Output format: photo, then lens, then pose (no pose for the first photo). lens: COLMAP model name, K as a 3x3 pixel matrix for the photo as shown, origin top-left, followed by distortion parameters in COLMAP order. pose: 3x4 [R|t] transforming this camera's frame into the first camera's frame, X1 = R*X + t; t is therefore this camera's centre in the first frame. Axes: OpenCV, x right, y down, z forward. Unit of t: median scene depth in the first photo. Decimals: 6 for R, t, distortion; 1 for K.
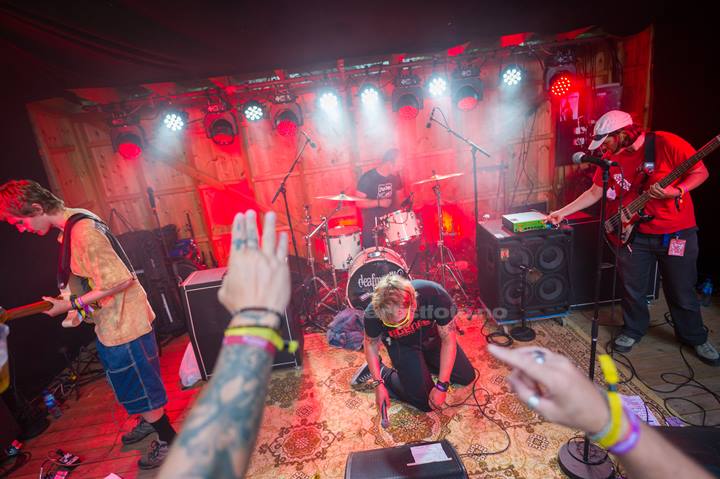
lens RADIAL K [[408.4, 0, 357.9], [0, 408.4, 239.7], [0, 0, 1]] dist [0.002969, 0.001769]
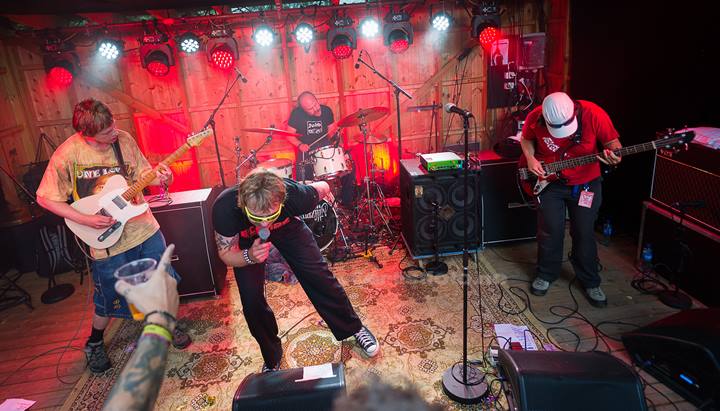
lens RADIAL K [[431.8, 0, 339.0], [0, 431.8, 156.4], [0, 0, 1]] dist [0.007639, -0.002060]
pose [[0.998242, 0.034747, 0.048019, 0.083326], [-0.032743, 0.998585, -0.041912, -0.000957], [-0.049407, 0.040266, 0.997967, -0.093215]]
